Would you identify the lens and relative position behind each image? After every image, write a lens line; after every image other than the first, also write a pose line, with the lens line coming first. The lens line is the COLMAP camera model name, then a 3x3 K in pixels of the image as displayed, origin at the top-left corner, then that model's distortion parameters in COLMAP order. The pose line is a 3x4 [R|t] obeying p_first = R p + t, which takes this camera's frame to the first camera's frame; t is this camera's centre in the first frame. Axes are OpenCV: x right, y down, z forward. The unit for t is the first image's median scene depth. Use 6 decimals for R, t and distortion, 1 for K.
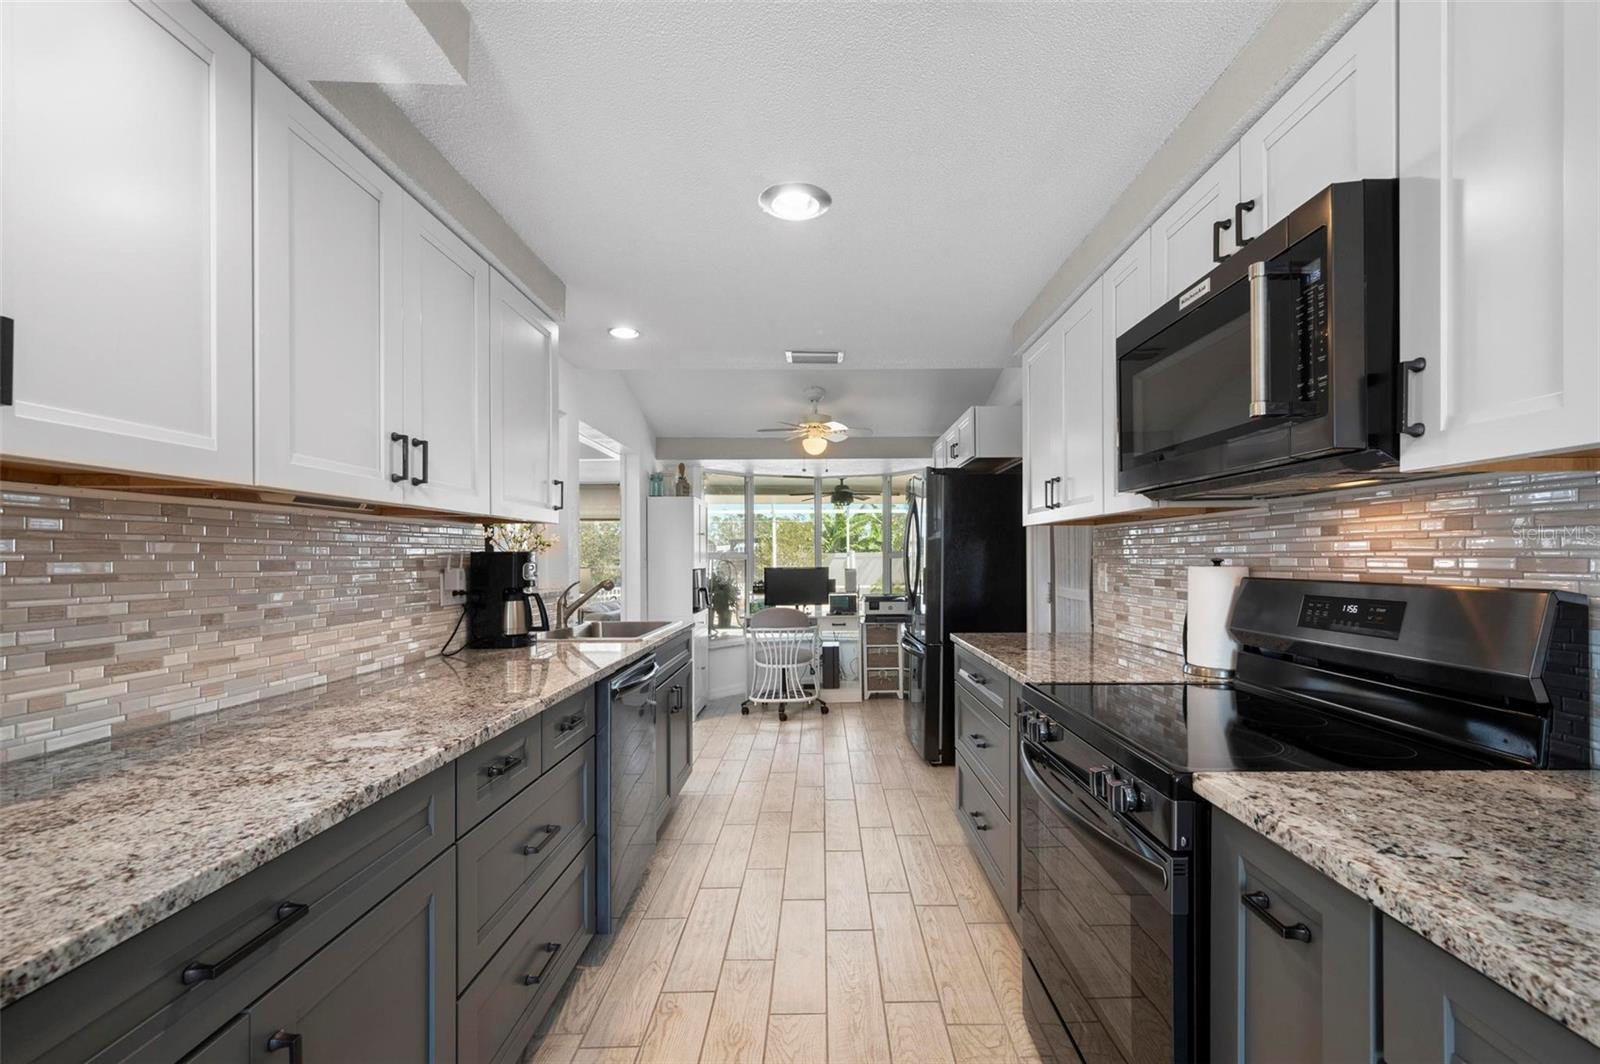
lens RADIAL K [[668.0, 0, 831.7], [0, 668.0, 556.9], [0, 0, 1]] dist [0.000078, -0.000012]
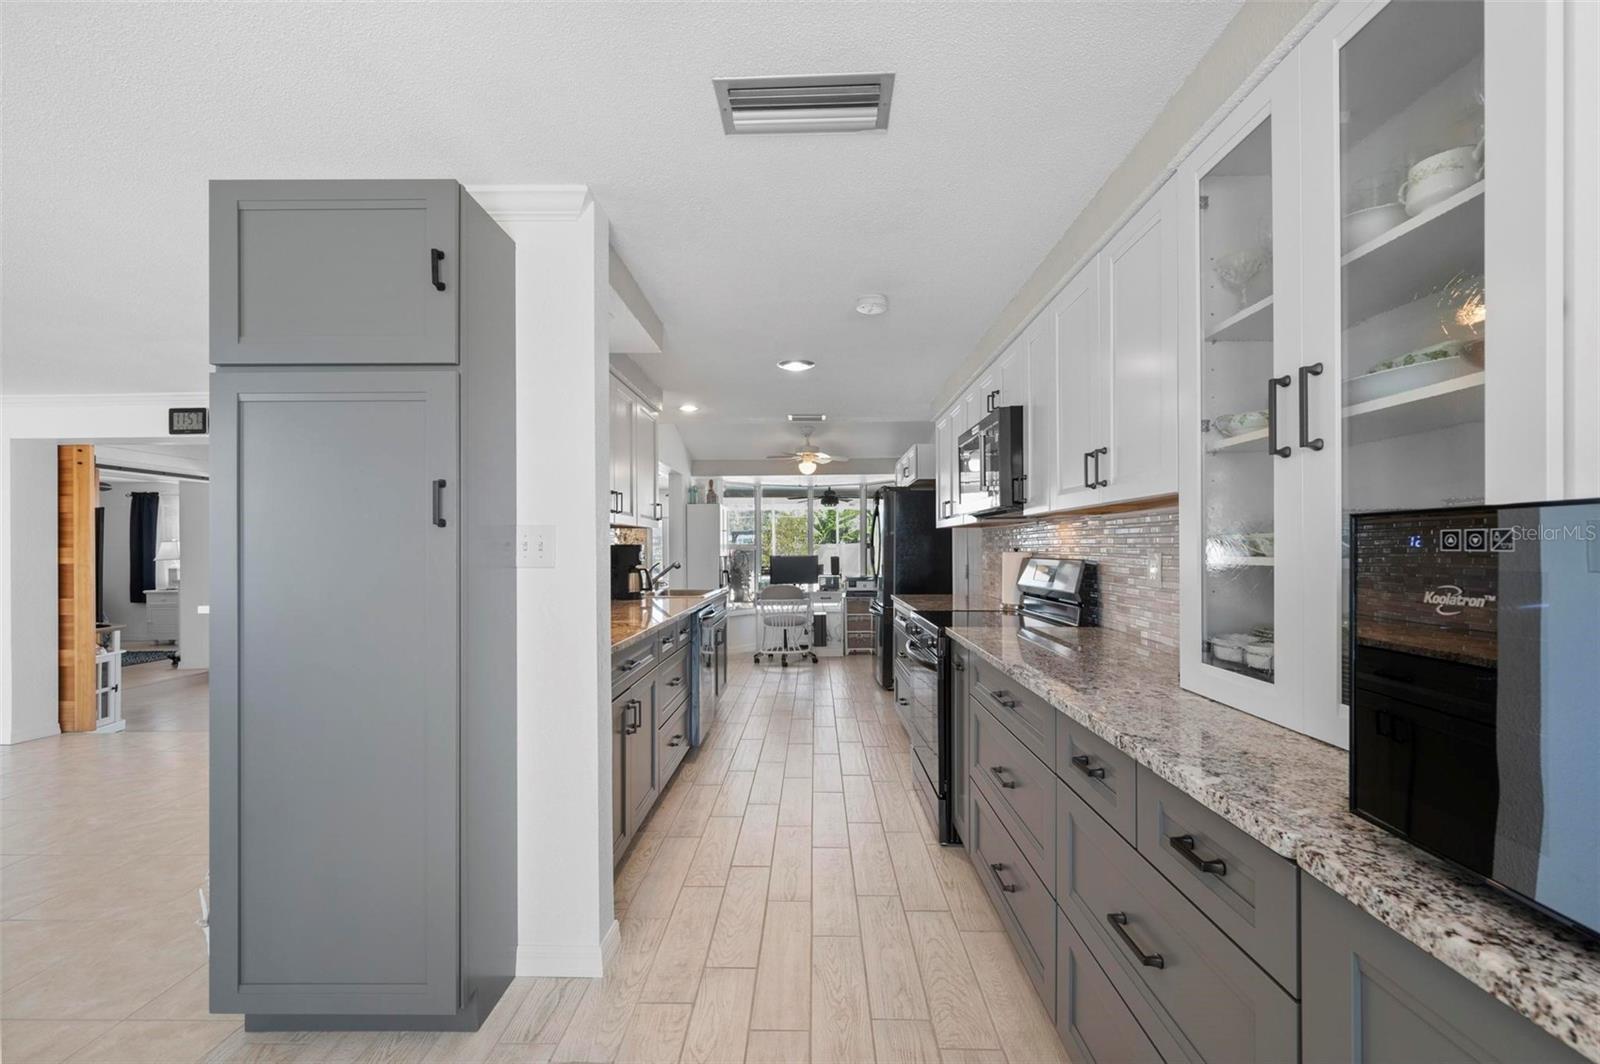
lens RADIAL K [[641.6, 0, 798.4], [0, 641.6, 548.1], [0, 0, 1]] dist [0.000155, -0.000070]
pose [[0.999148, -0.001105, -0.041258, 0.009428], [0.001142, 0.999999, 0.000890, 0.000039], [0.041257, -0.000936, 0.999148, -0.296328]]
